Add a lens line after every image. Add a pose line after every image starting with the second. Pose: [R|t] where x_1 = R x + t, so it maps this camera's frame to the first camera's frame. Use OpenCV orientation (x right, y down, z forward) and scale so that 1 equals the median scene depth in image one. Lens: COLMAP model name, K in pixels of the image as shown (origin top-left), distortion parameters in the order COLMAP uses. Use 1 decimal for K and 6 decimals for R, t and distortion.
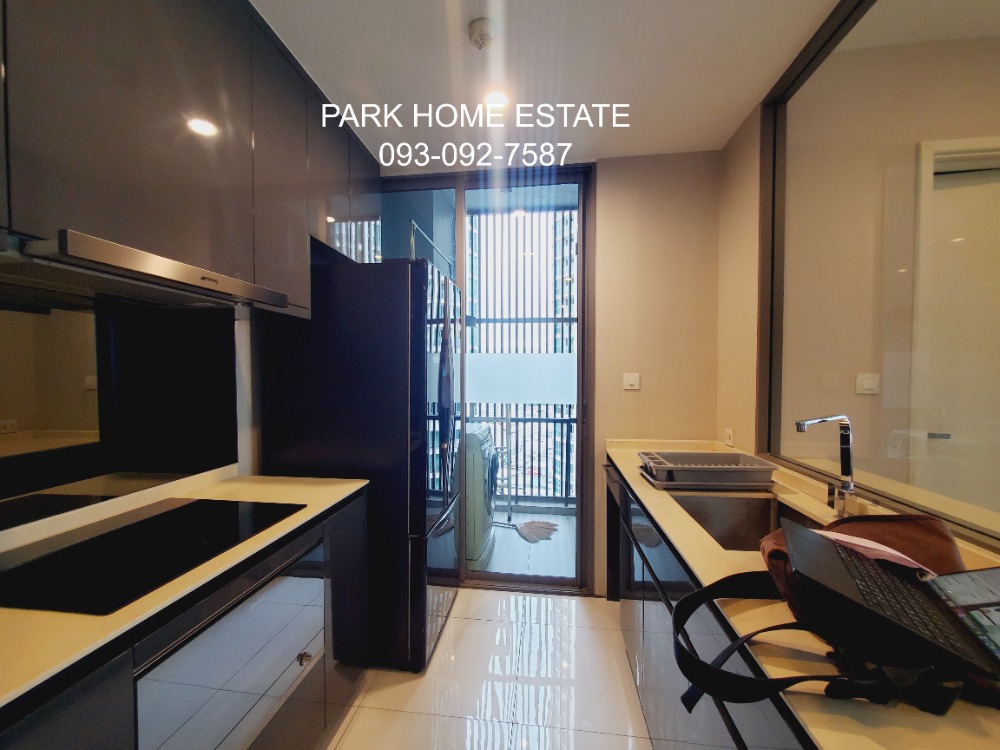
lens RADIAL K [[399.3, 0, 498.1], [0, 399.3, 381.7], [0, 0, 1]] dist [0.000829, 0.000207]
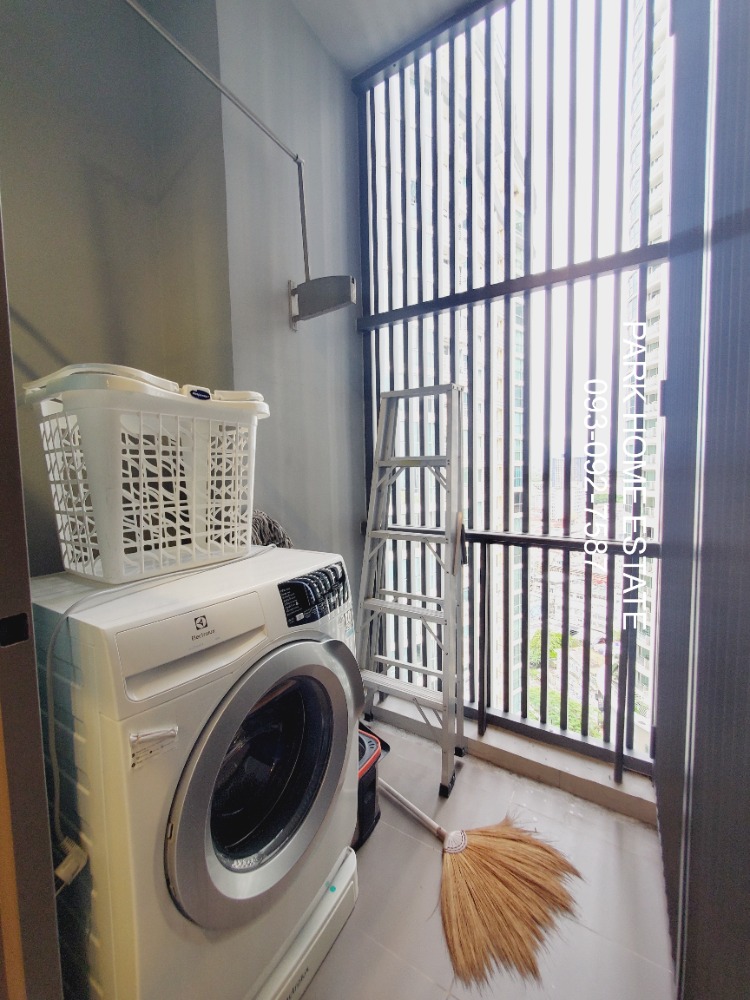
lens RADIAL K [[399.3, 0, 375.0], [0, 399.3, 500.0], [0, 0, 1]] dist [0.000829, 0.000207]
pose [[0.911014, 0.016531, -0.412044, 0.113226], [-0.001686, 0.999337, 0.036365, 0.041824], [0.412372, -0.032435, 0.910438, 0.579267]]
